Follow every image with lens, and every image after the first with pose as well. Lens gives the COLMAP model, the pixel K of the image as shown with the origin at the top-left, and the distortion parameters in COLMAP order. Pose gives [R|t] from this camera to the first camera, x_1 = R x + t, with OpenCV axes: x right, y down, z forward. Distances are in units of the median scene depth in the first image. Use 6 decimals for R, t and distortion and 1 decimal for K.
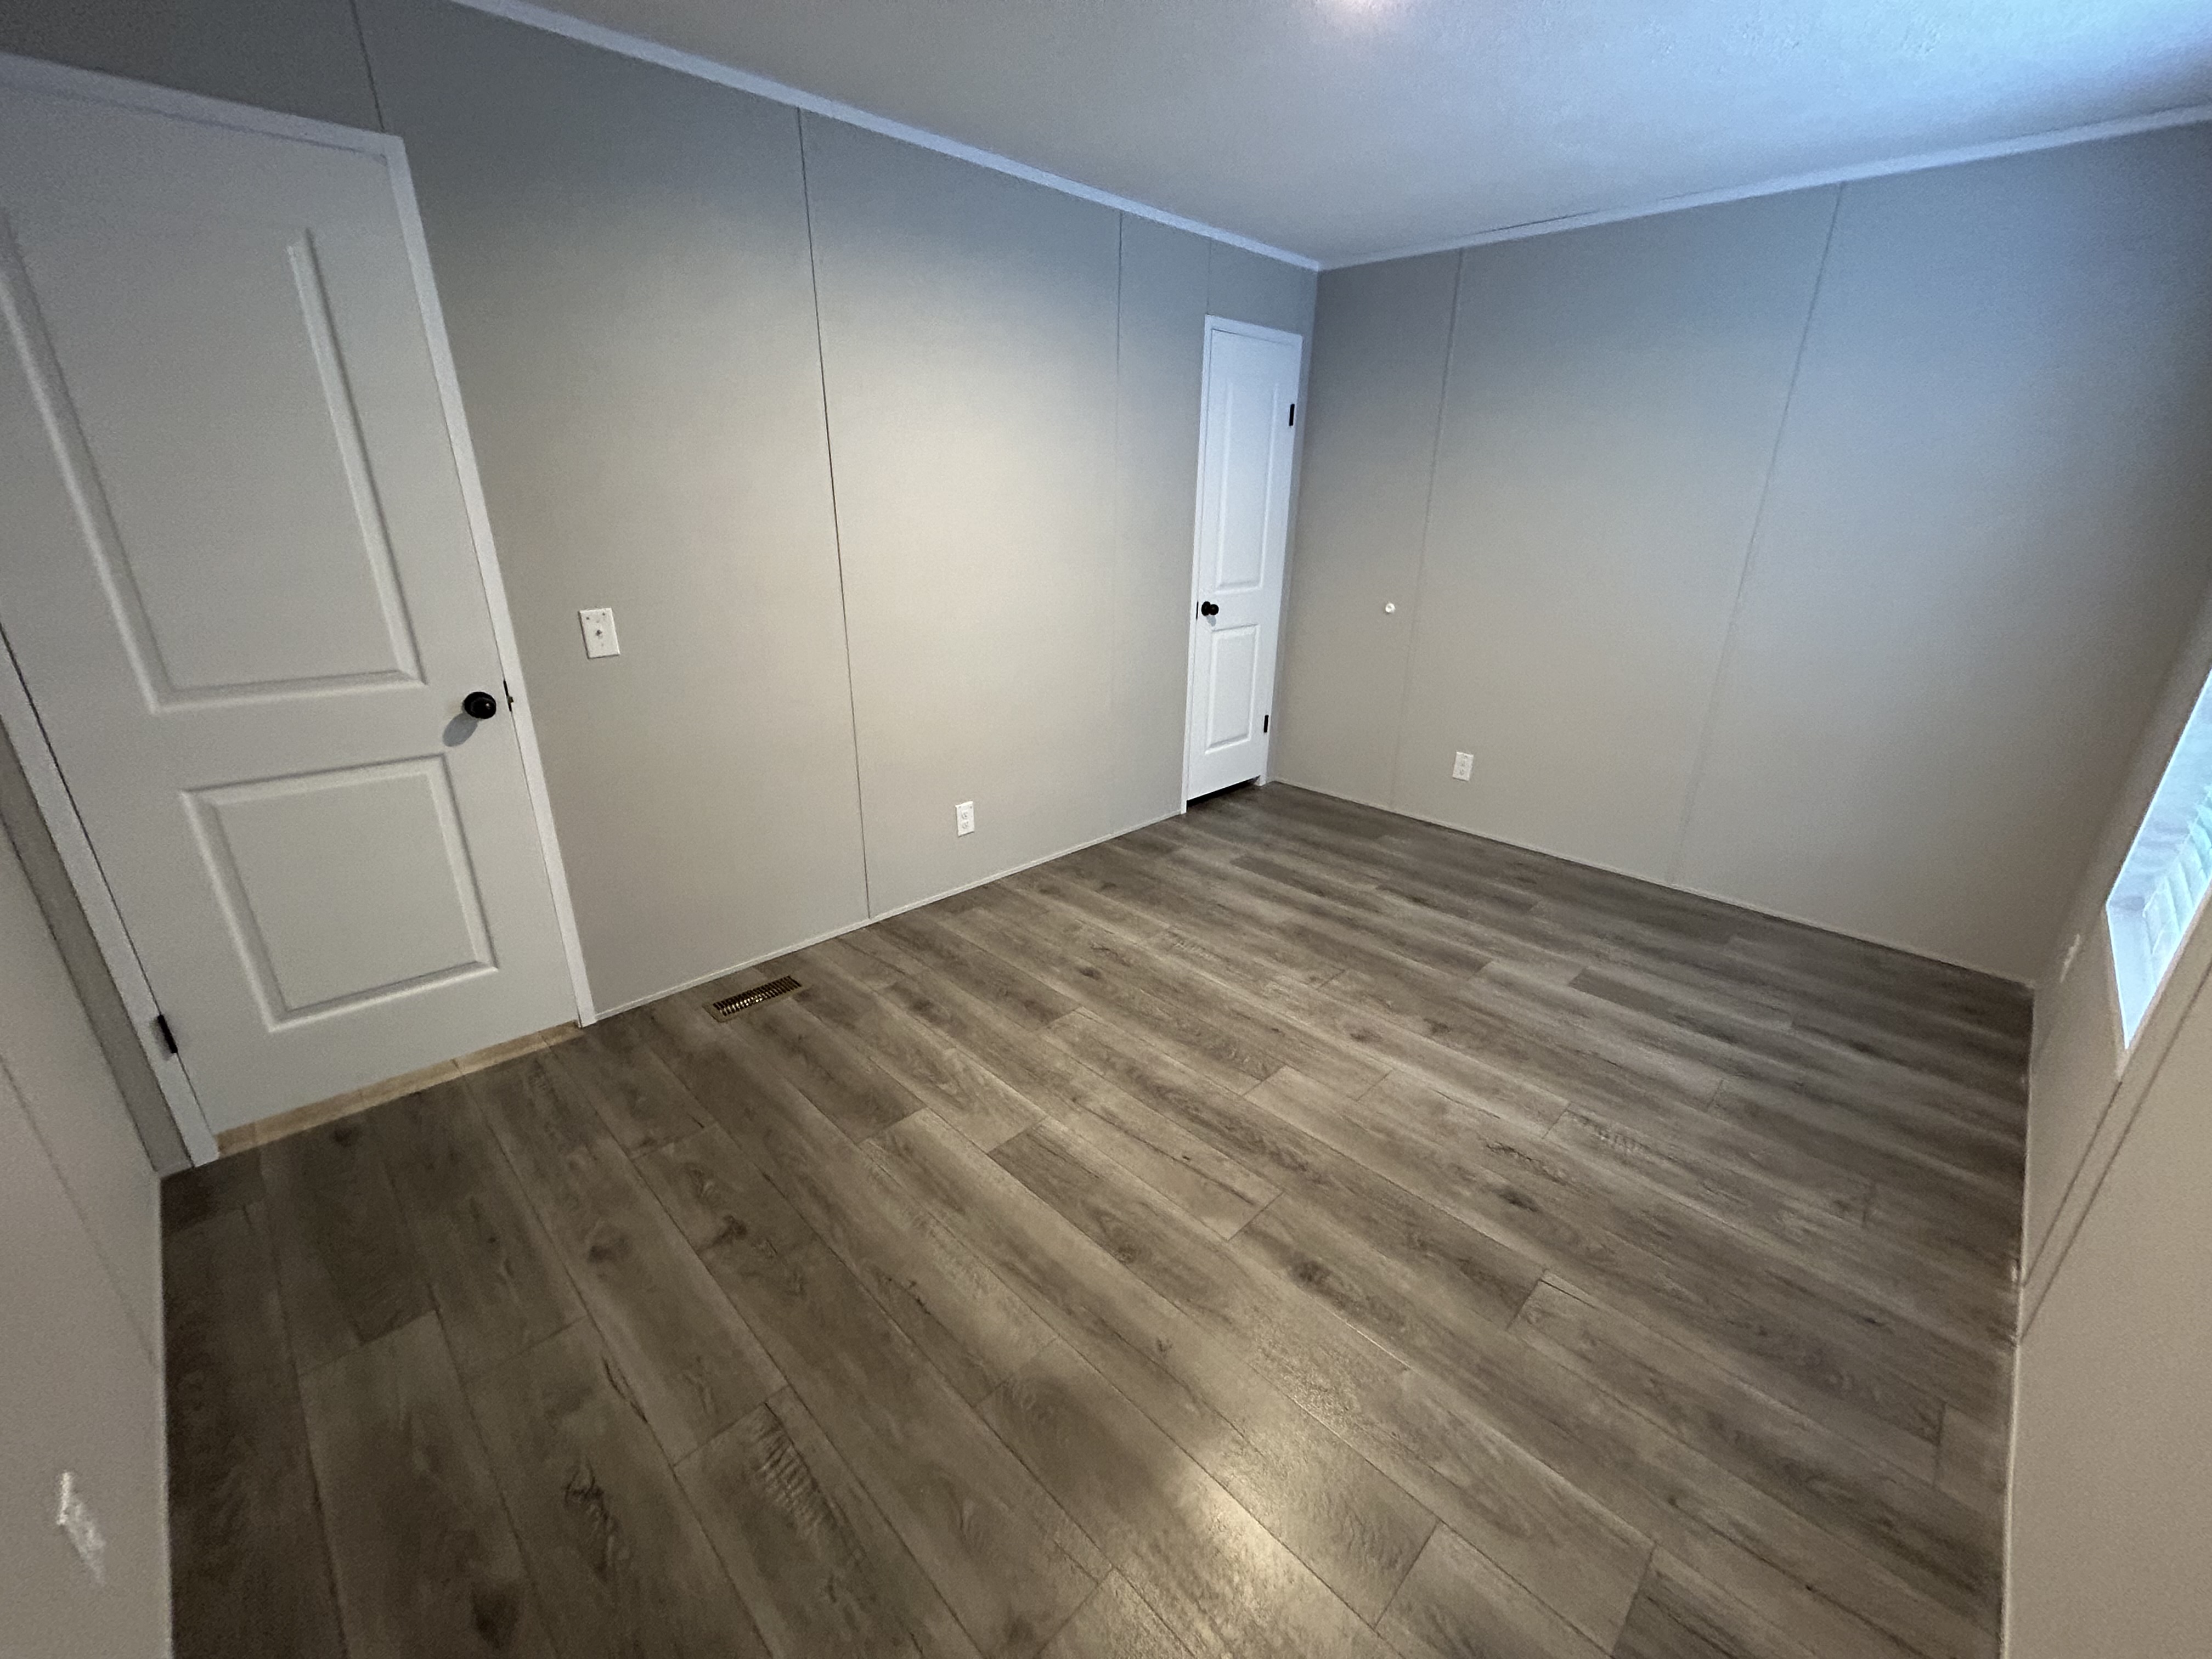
lens RADIAL K [[906.1, 0, 1106.0], [0, 906.1, 829.5], [0, 0, 1]] dist [-0.001742, -0.000163]
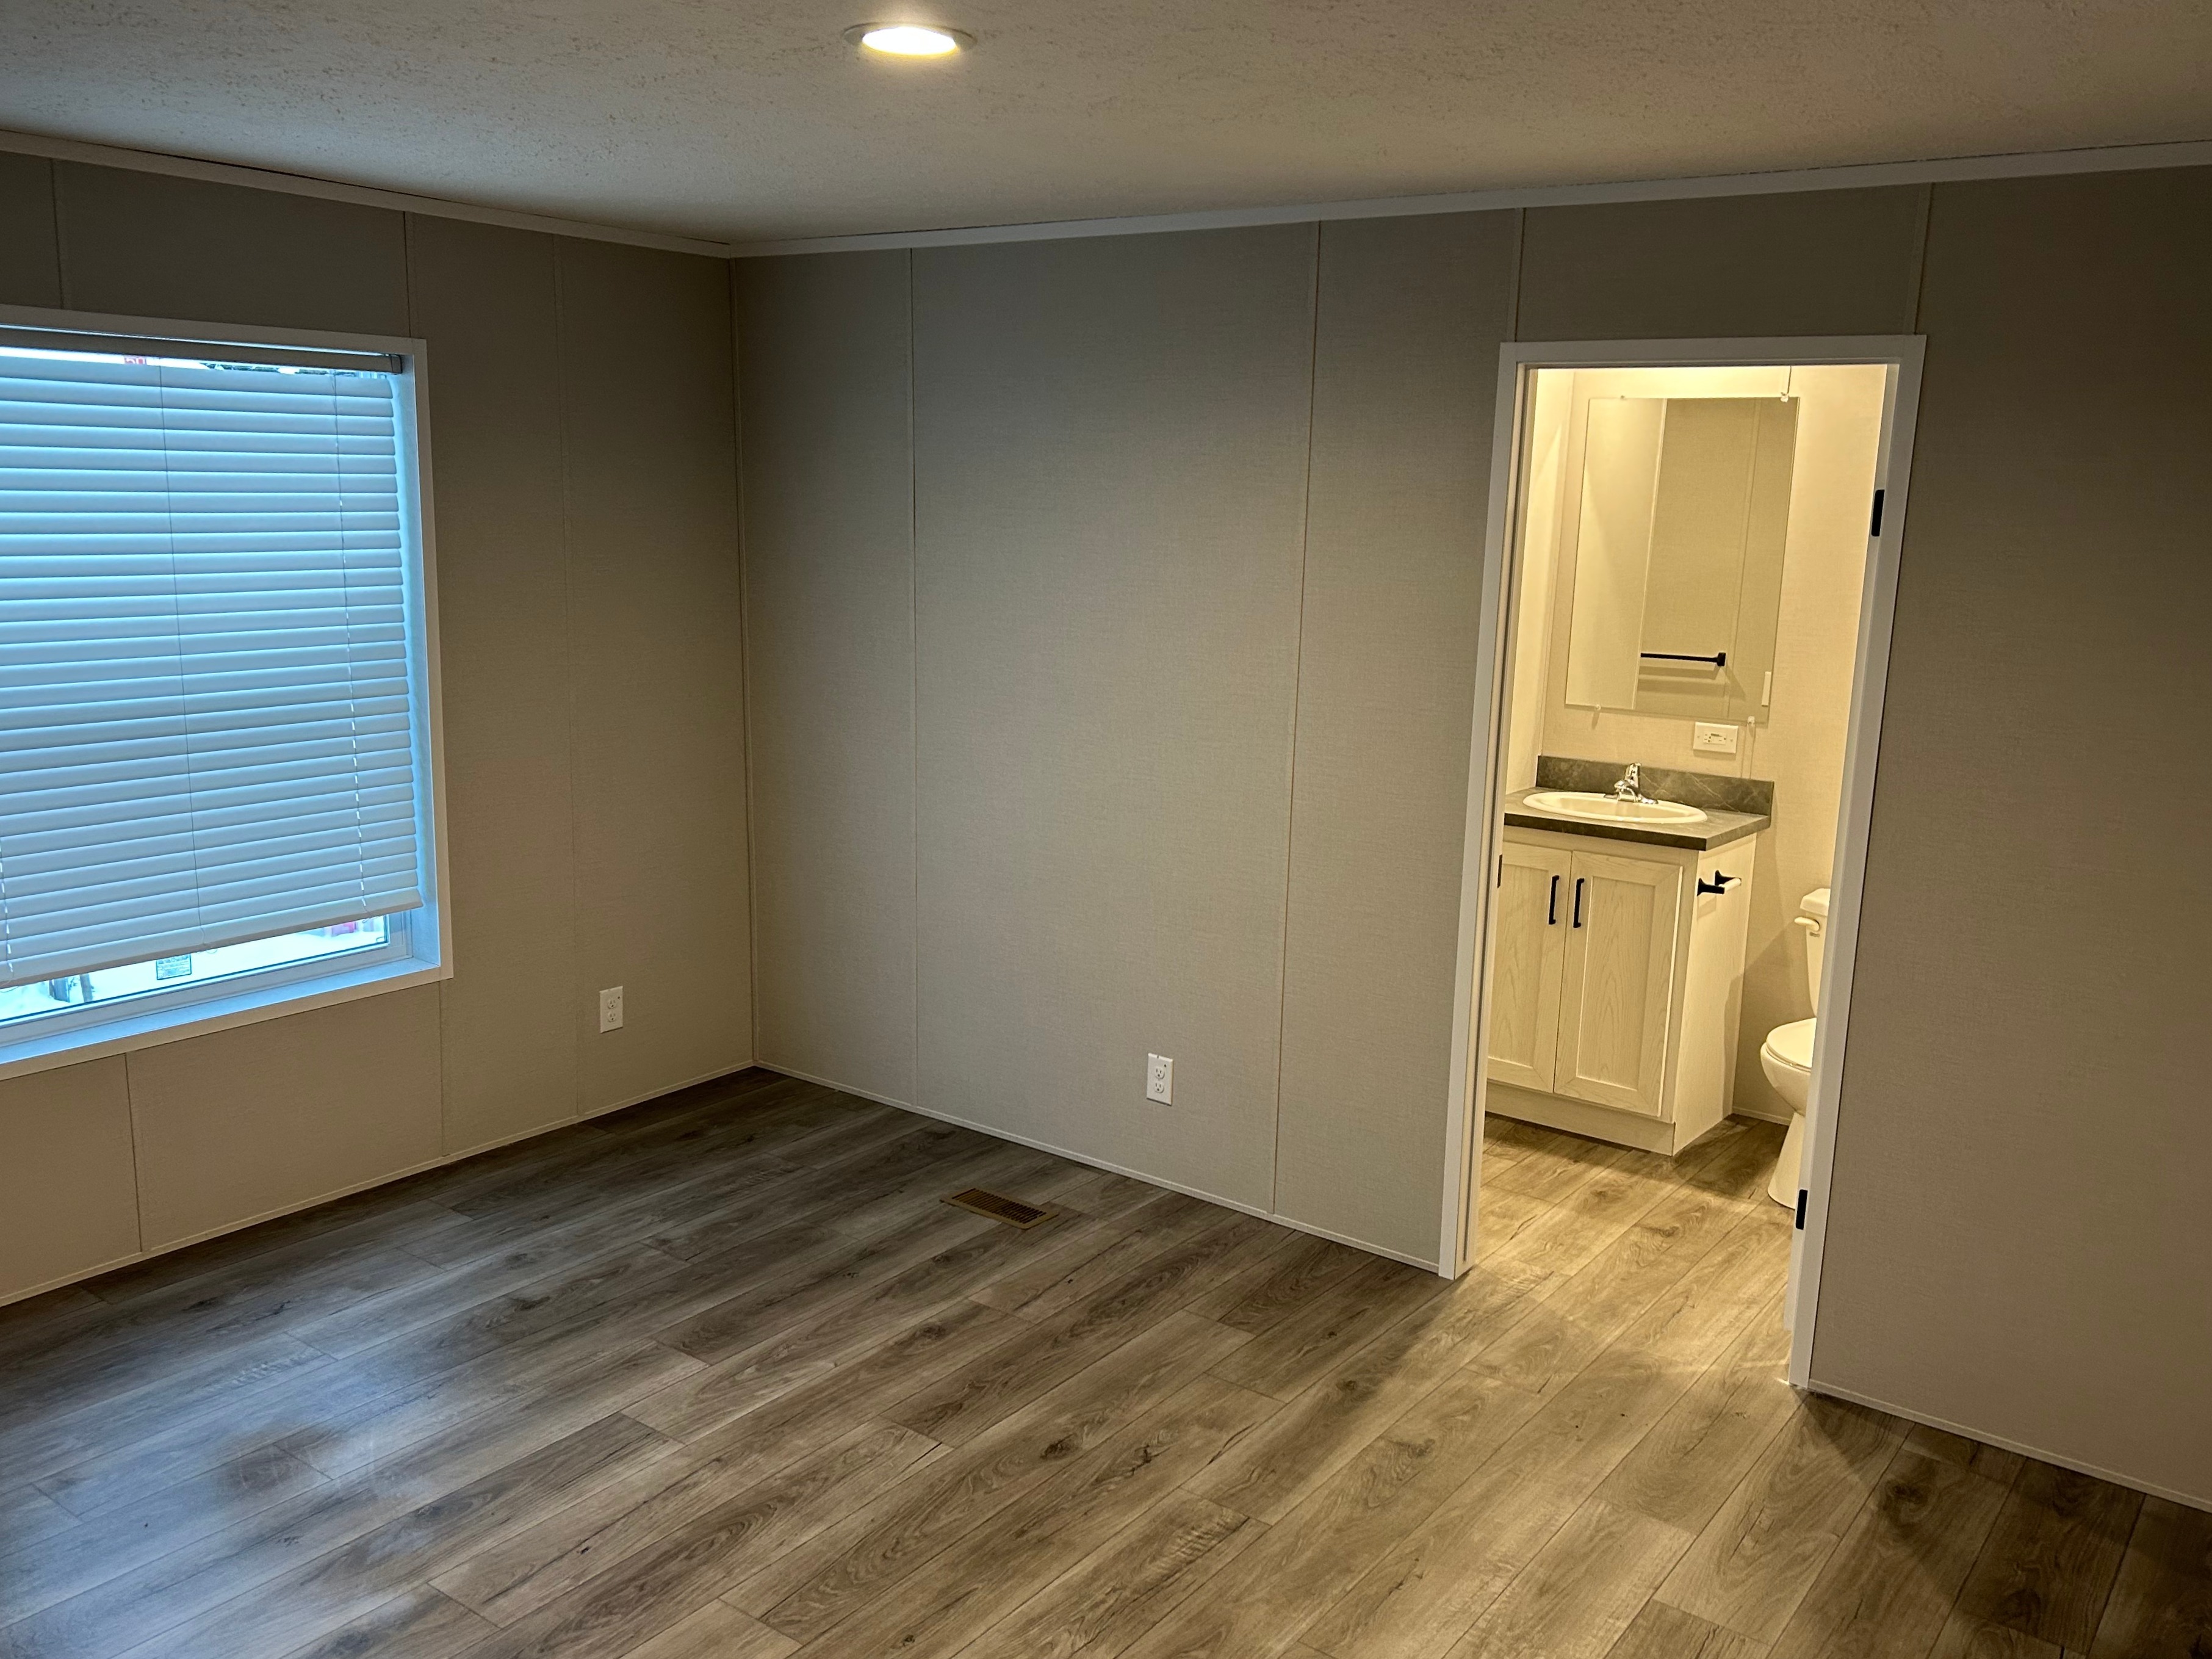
lens RADIAL K [[1806.2, 0, 1106.0], [0, 1806.2, 829.5], [0, 0, 1]] dist [-0.005136, -0.006605]
pose [[0.159920, 0.184240, -0.969784, 1.074444], [-0.380167, 0.918143, 0.111739, -0.363505], [0.910988, 0.350811, 0.216871, 0.634272]]
